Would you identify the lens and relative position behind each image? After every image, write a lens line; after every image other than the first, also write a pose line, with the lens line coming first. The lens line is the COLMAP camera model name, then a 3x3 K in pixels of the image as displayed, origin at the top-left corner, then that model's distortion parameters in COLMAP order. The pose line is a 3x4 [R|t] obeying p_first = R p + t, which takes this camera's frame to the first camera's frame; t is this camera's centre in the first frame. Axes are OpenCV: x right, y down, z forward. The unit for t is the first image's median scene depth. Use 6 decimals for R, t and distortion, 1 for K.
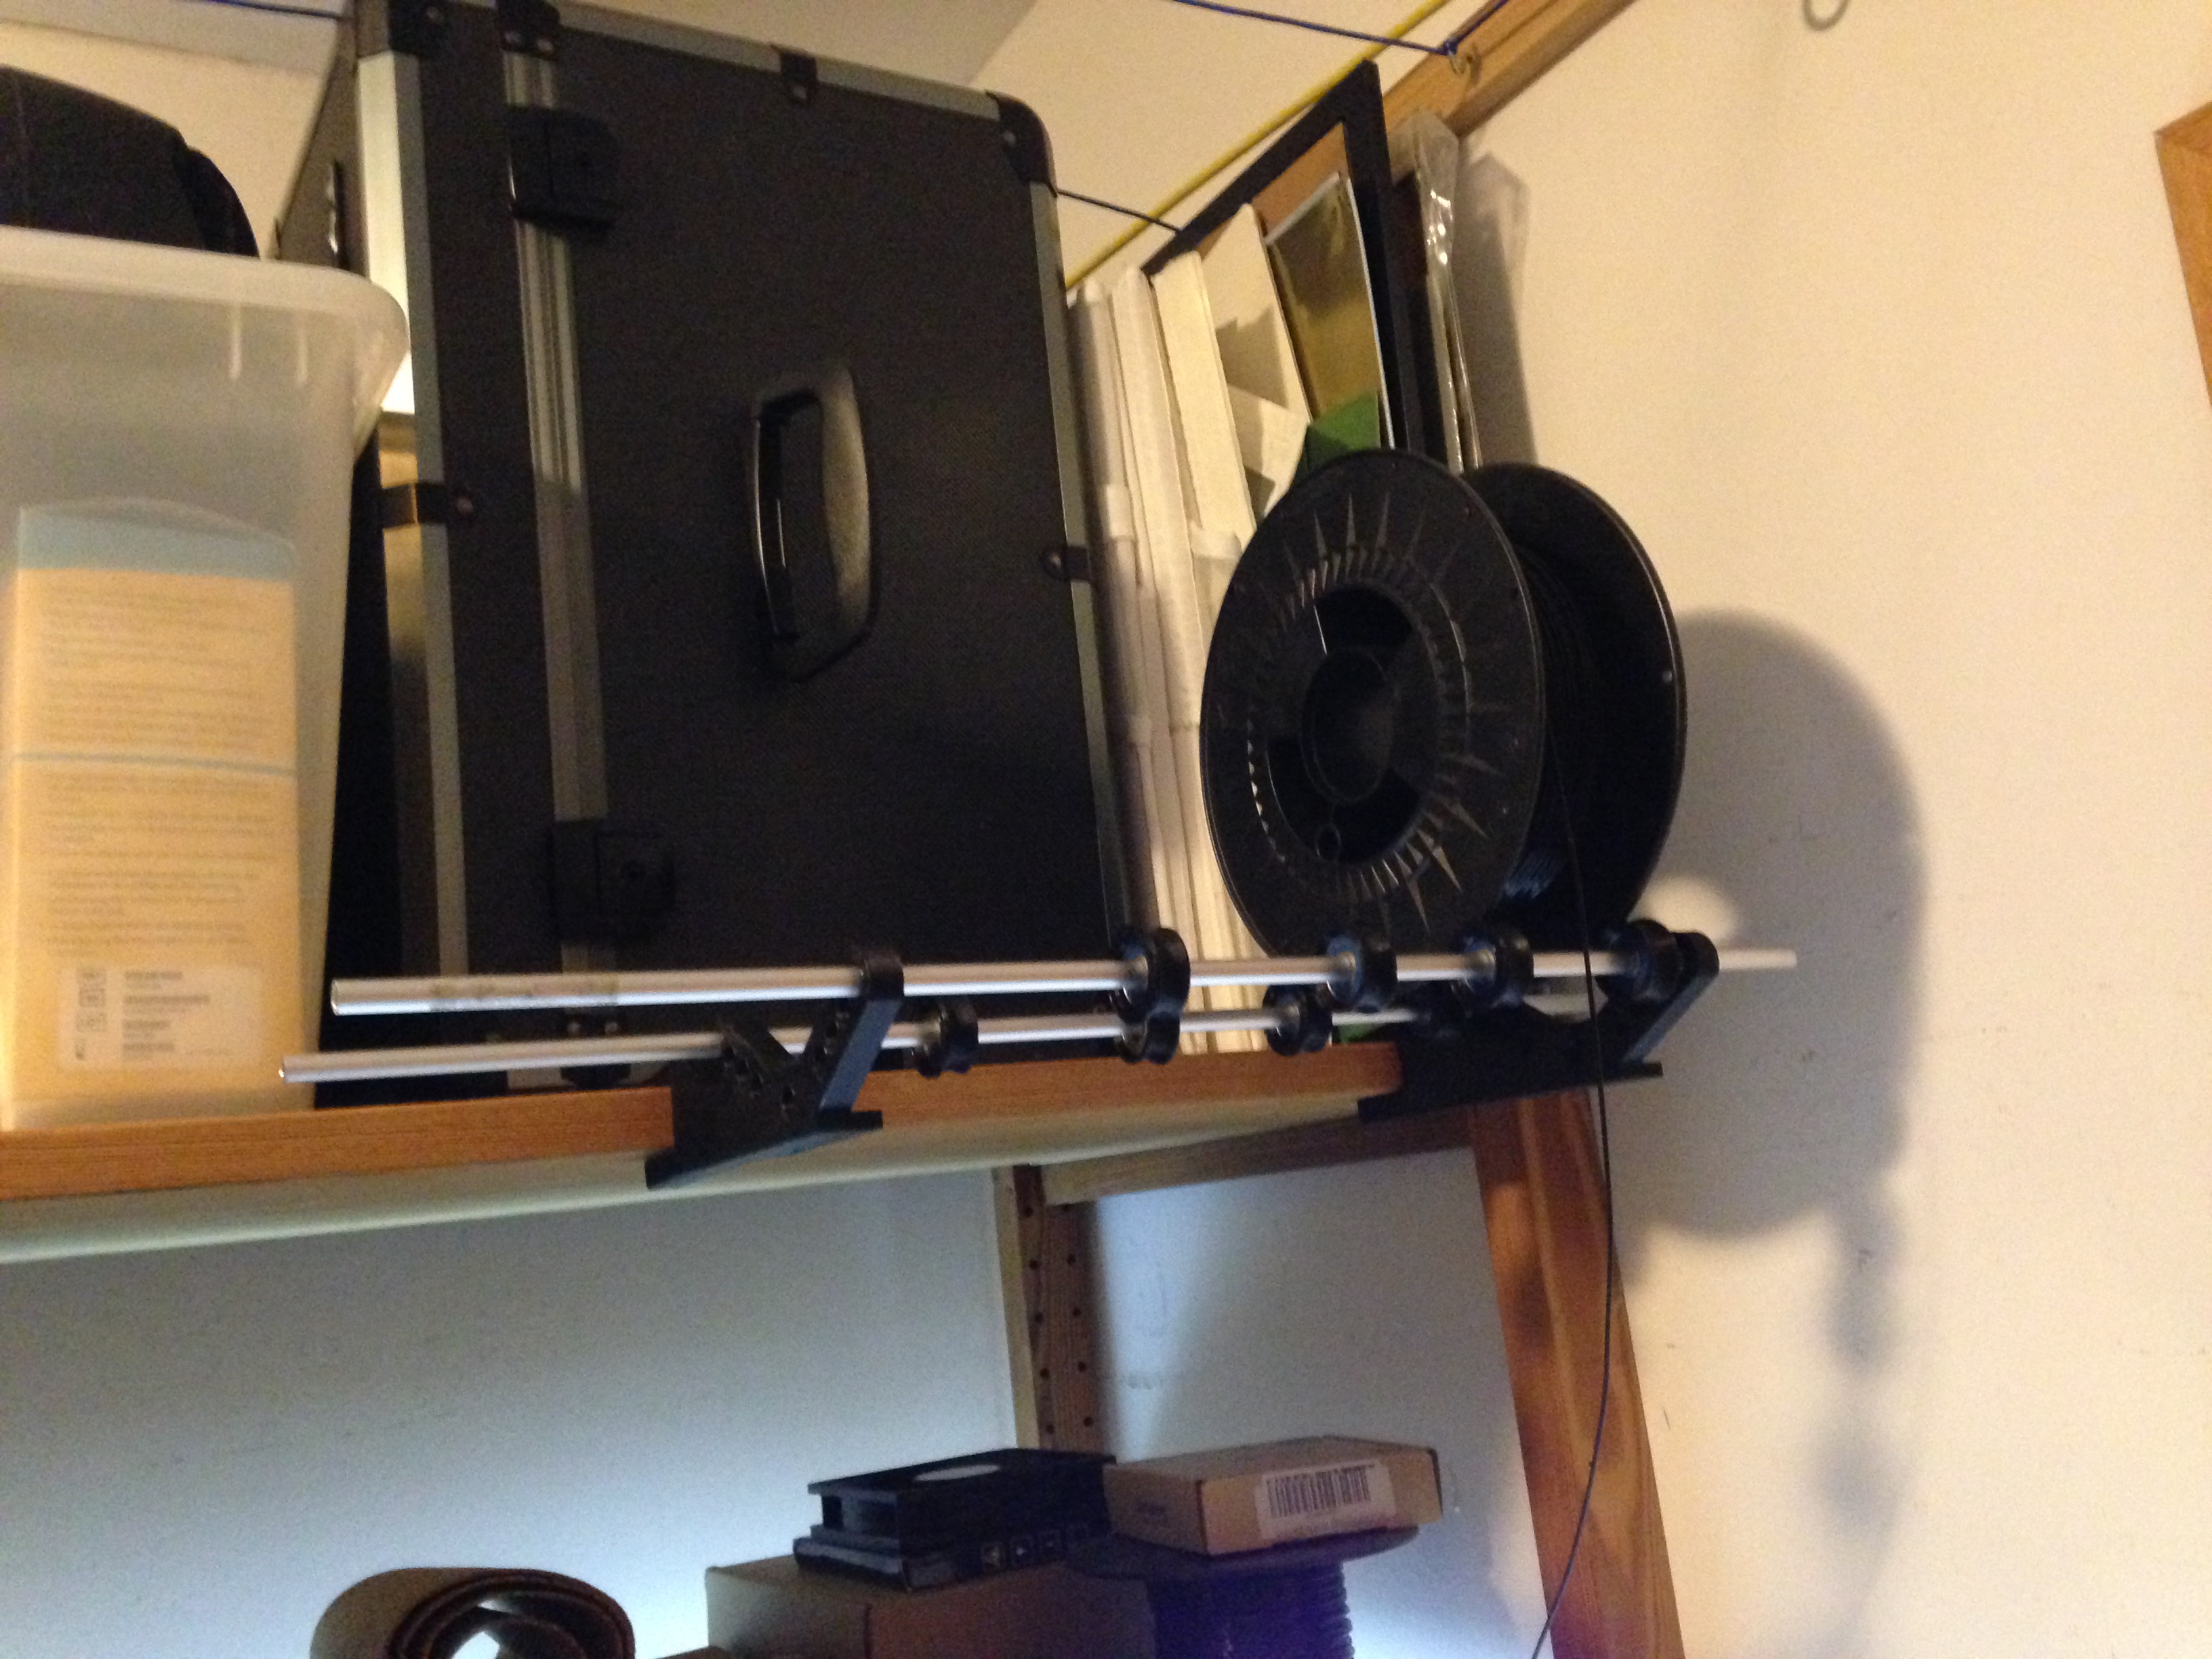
lens RADIAL K [[2026.6, 0, 1106.0], [0, 2026.6, 829.5], [0, 0, 1]] dist [0.202802, -0.331115]
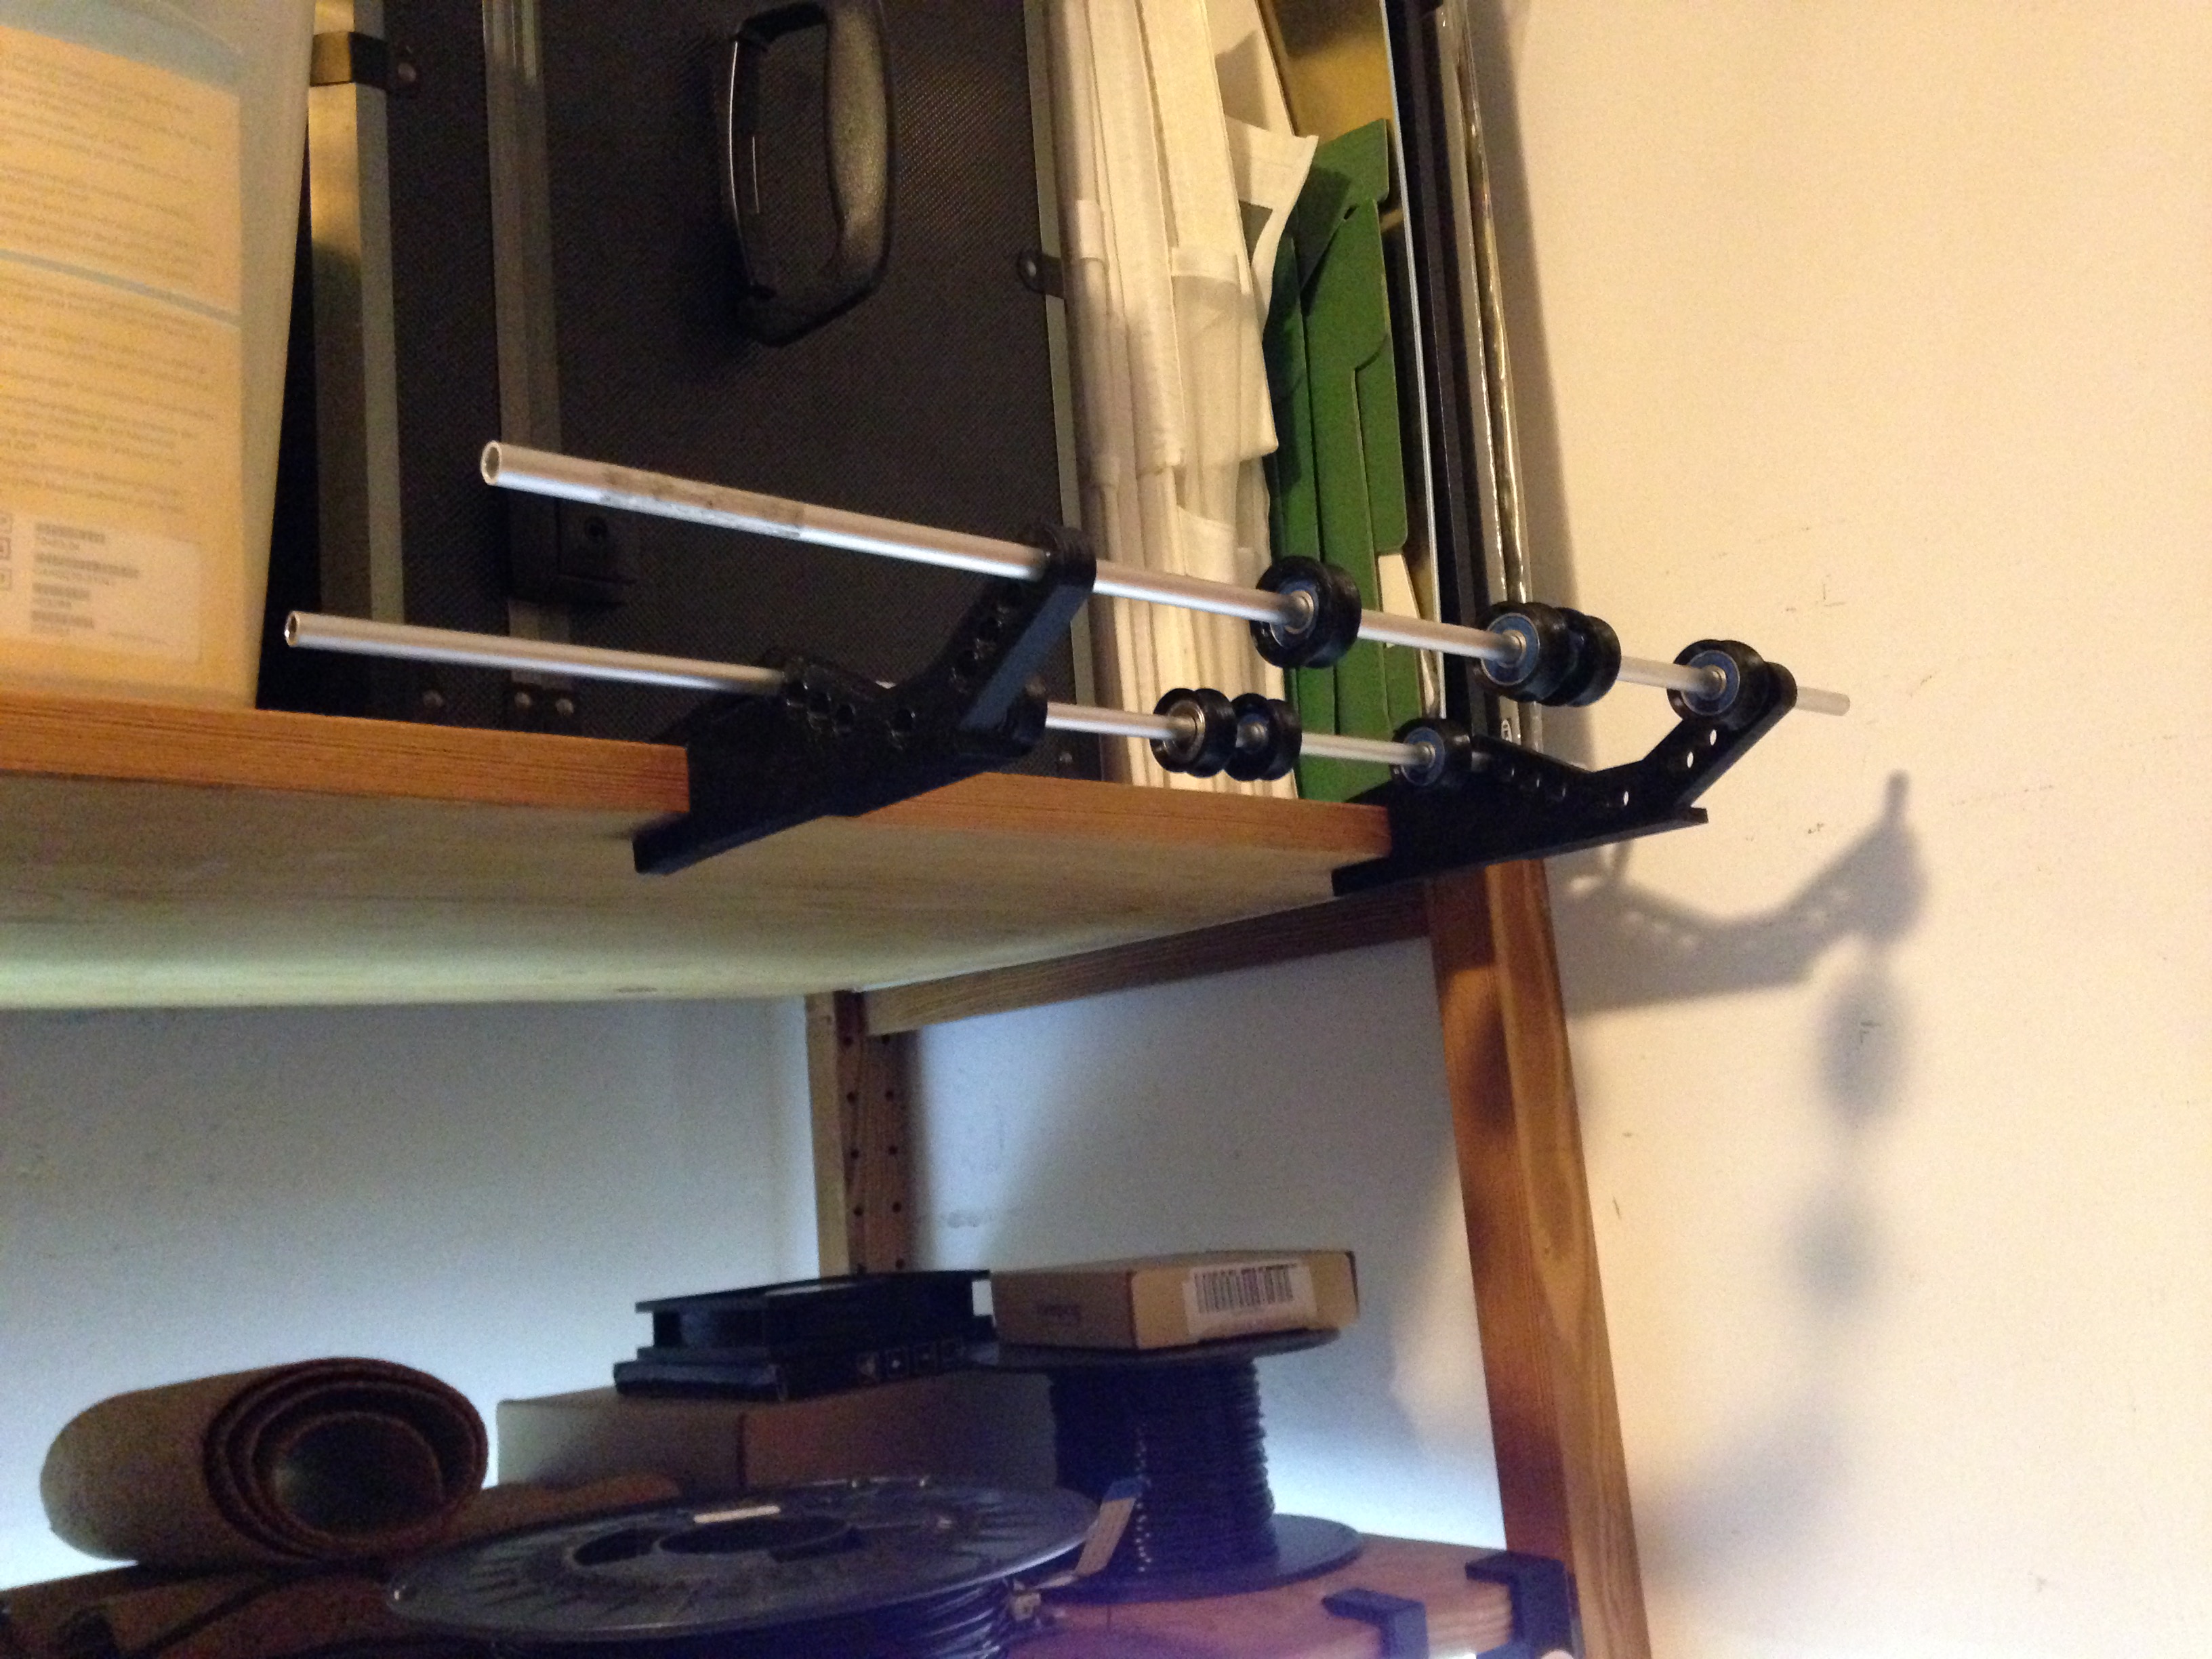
lens RADIAL K [[2026.6, 0, 1106.0], [0, 2026.6, 829.5], [0, 0, 1]] dist [0.202802, -0.331115]
pose [[0.977001, 0.061727, 0.204103, -0.163131], [-0.063411, 0.997986, 0.001714, 0.113015], [-0.203586, -0.014617, 0.978948, 0.097501]]
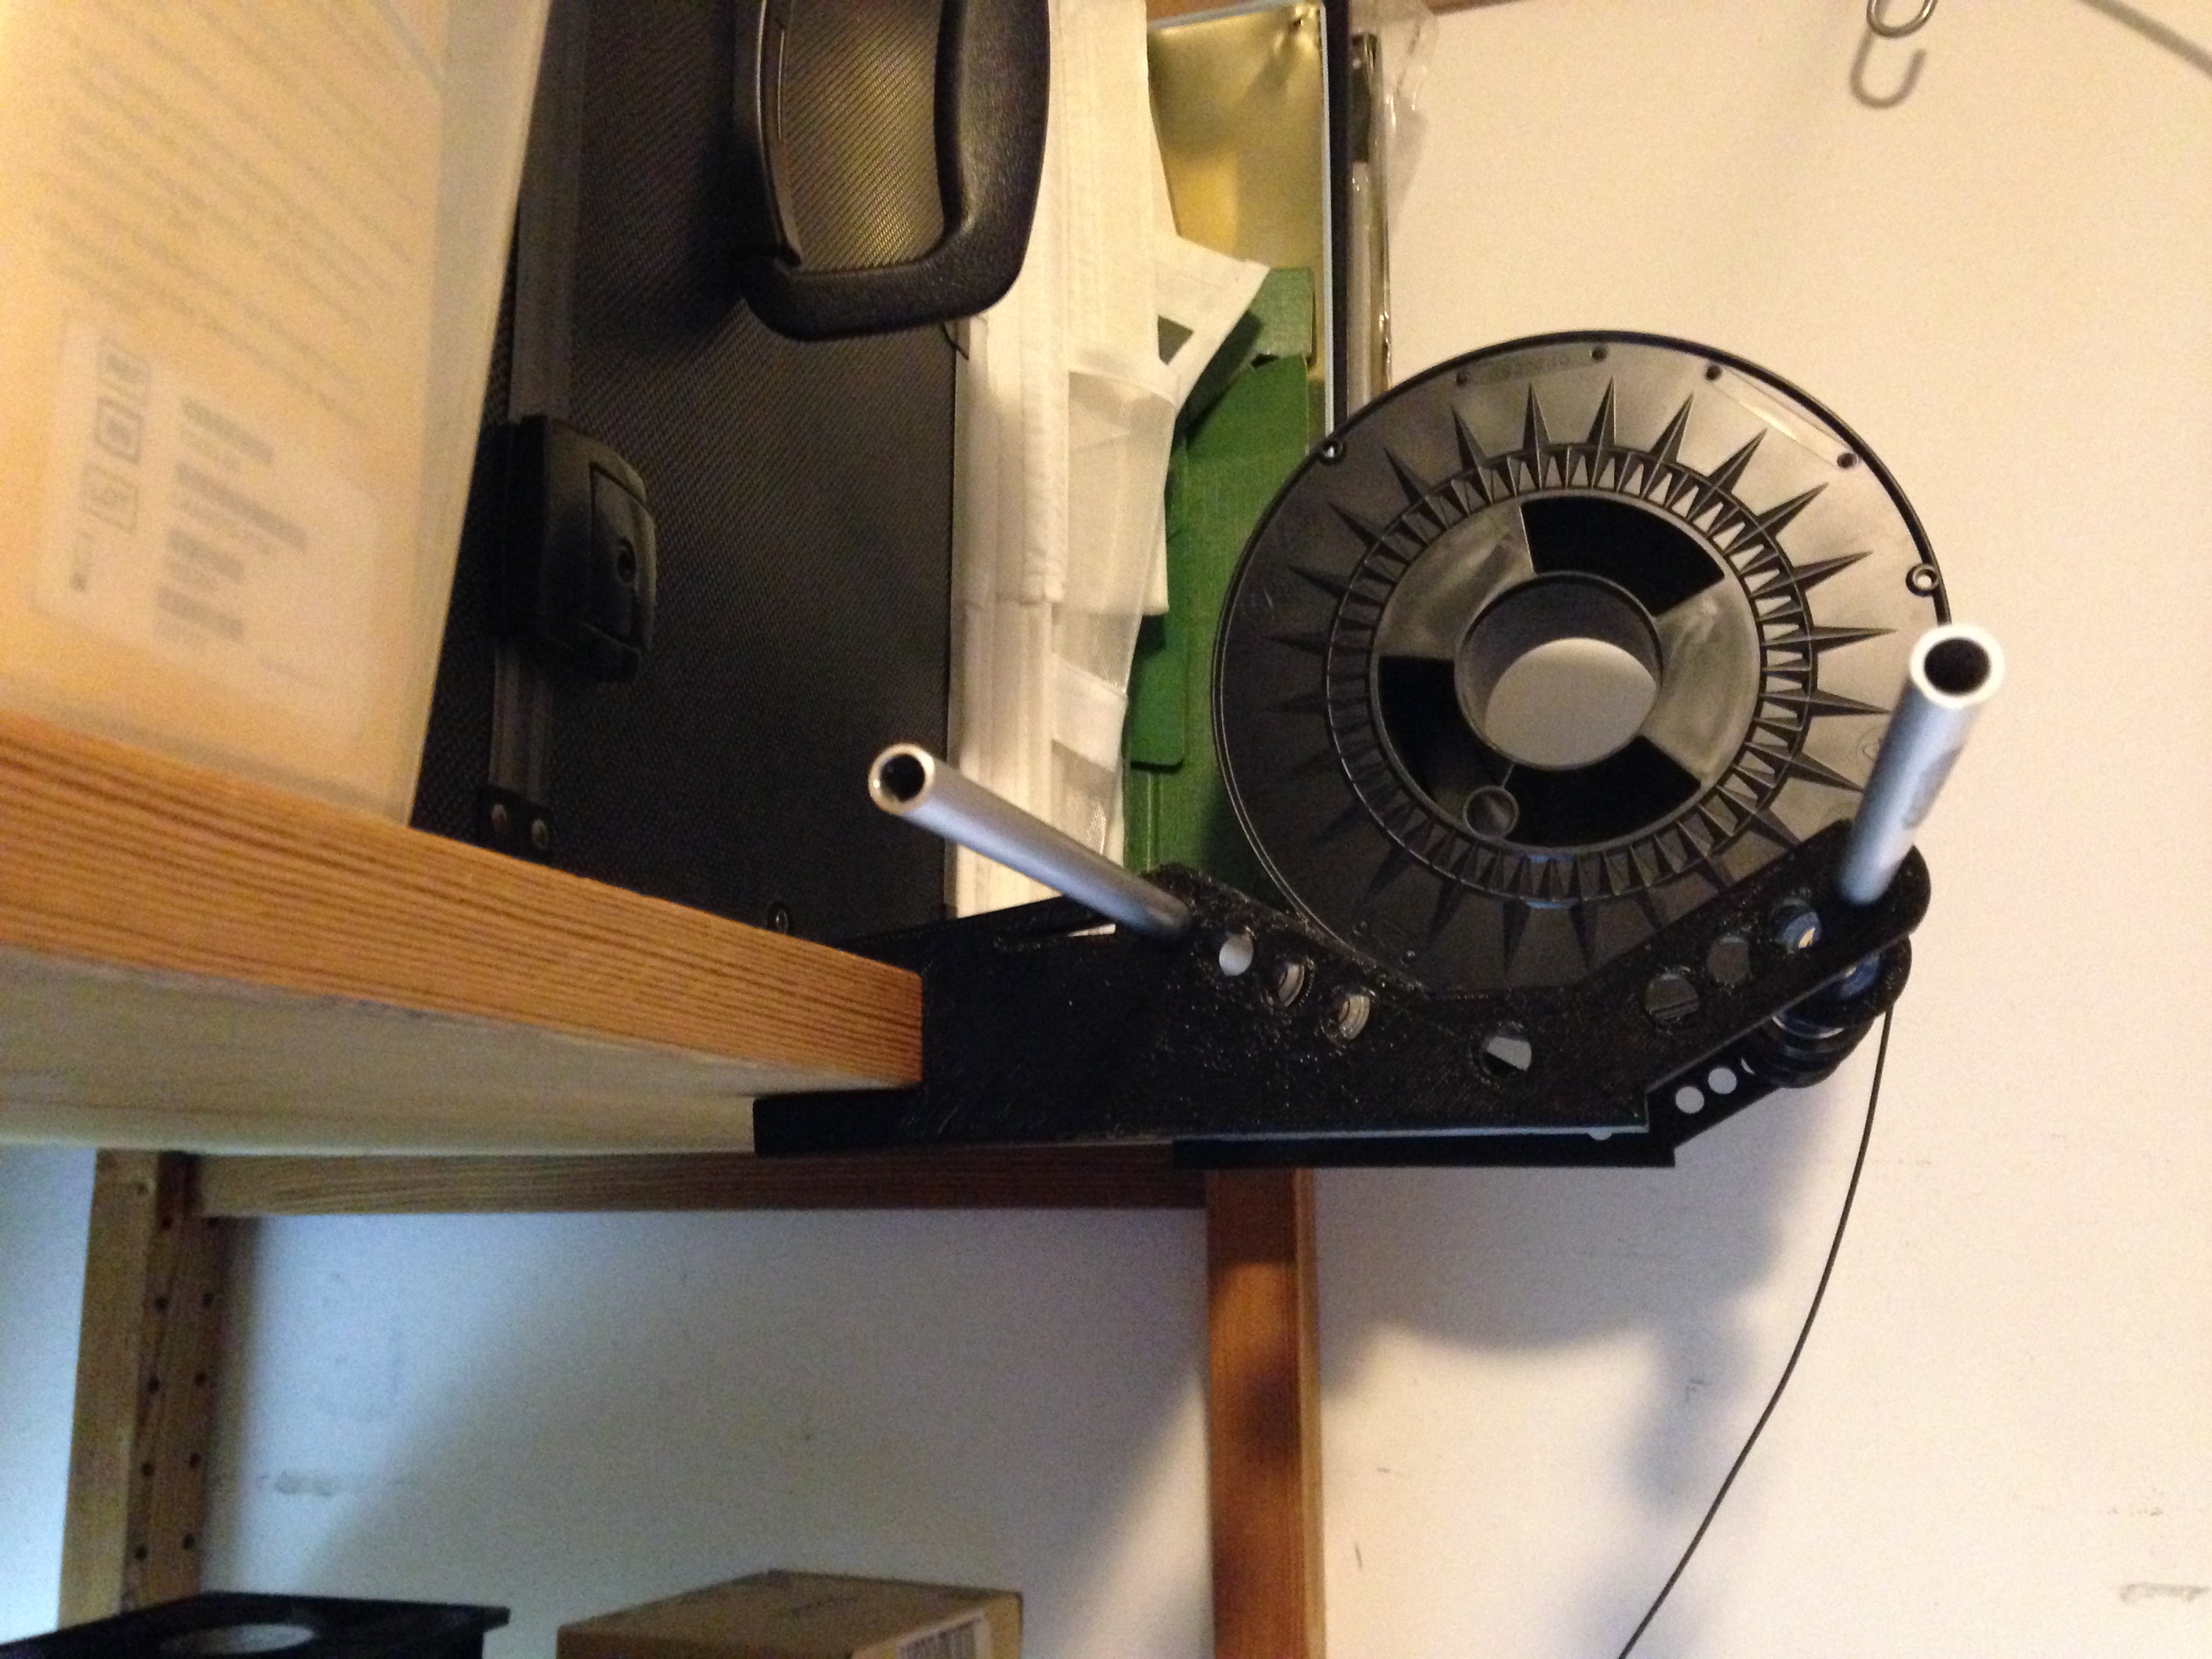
lens RADIAL K [[2062.0, 0, 1106.0], [0, 2062.0, 829.5], [0, 0, 1]] dist [0.009705, 0.011518]
pose [[0.698124, 0.230658, 0.677805, -0.420365], [-0.210070, 0.971009, -0.114068, 0.107026], [-0.684466, -0.062753, 0.726339, 0.444411]]
